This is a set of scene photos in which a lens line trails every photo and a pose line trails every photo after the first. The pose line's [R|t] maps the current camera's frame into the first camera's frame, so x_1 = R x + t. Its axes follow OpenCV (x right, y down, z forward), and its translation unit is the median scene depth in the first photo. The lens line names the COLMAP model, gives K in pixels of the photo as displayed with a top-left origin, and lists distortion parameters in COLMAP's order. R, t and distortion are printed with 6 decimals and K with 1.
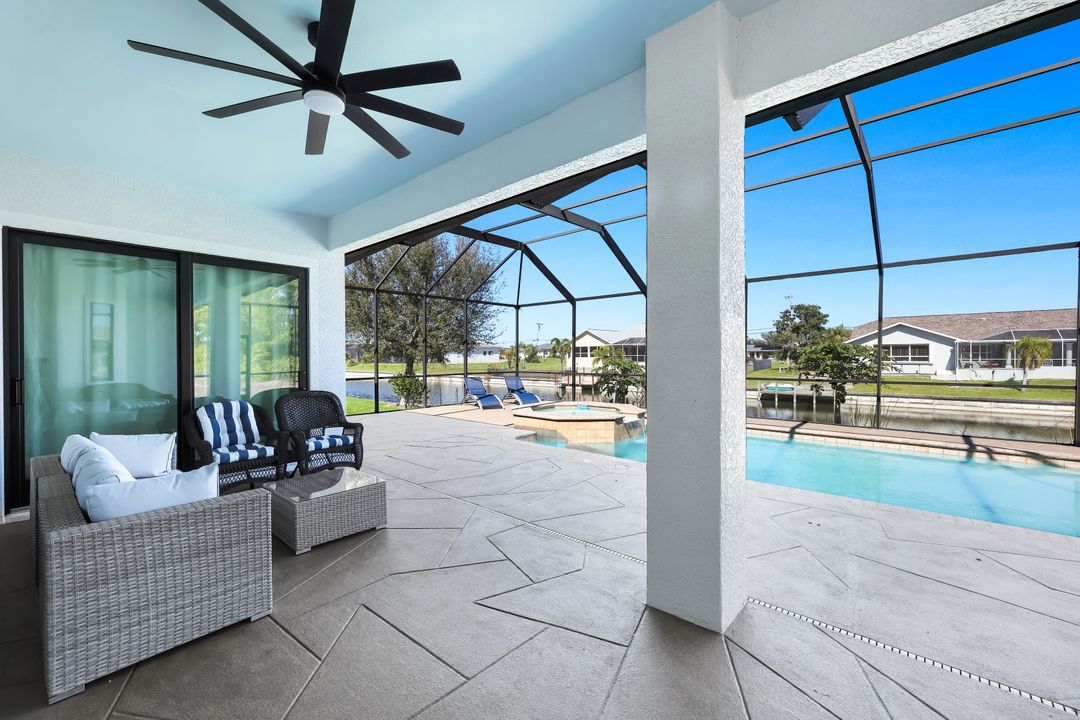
lens RADIAL K [[441.6, 0, 539.5], [0, 441.6, 361.8], [0, 0, 1]] dist [0.003195, 0.000579]
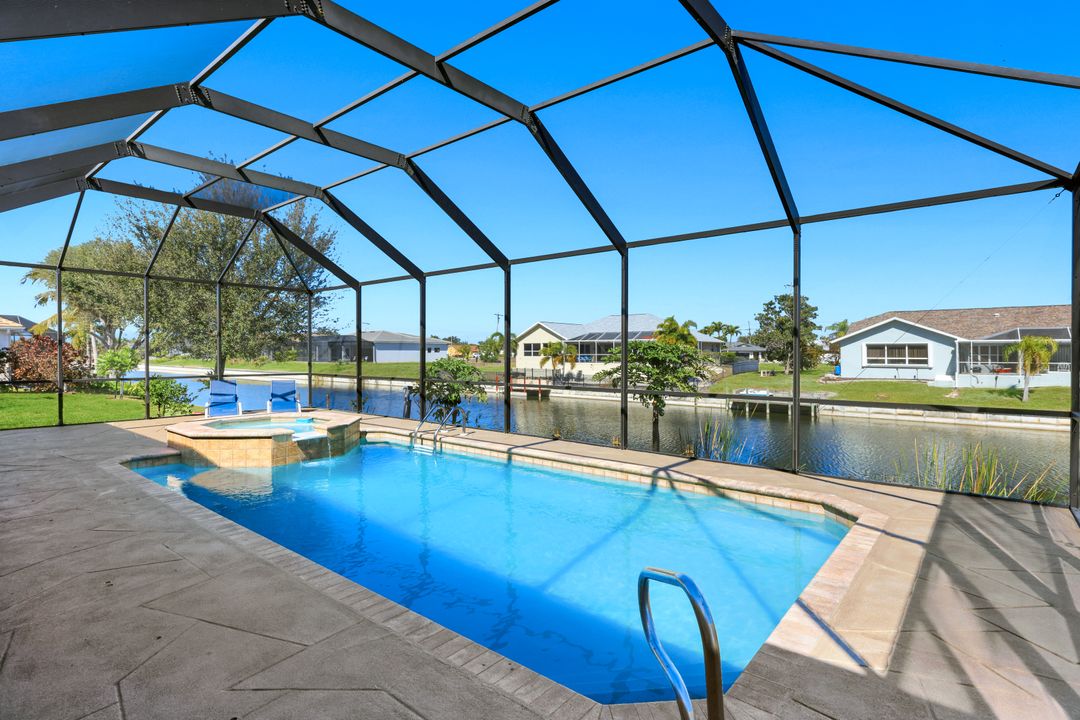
lens RADIAL K [[538.8, 0, 541.3], [0, 538.8, 352.5], [0, 0, 1]] dist [0.003852, 0.000054]
pose [[0.999380, 0.008359, 0.034188, 0.117884], [-0.007793, 0.999831, -0.016645, -0.000881], [-0.034321, 0.016369, 0.999277, 0.006282]]
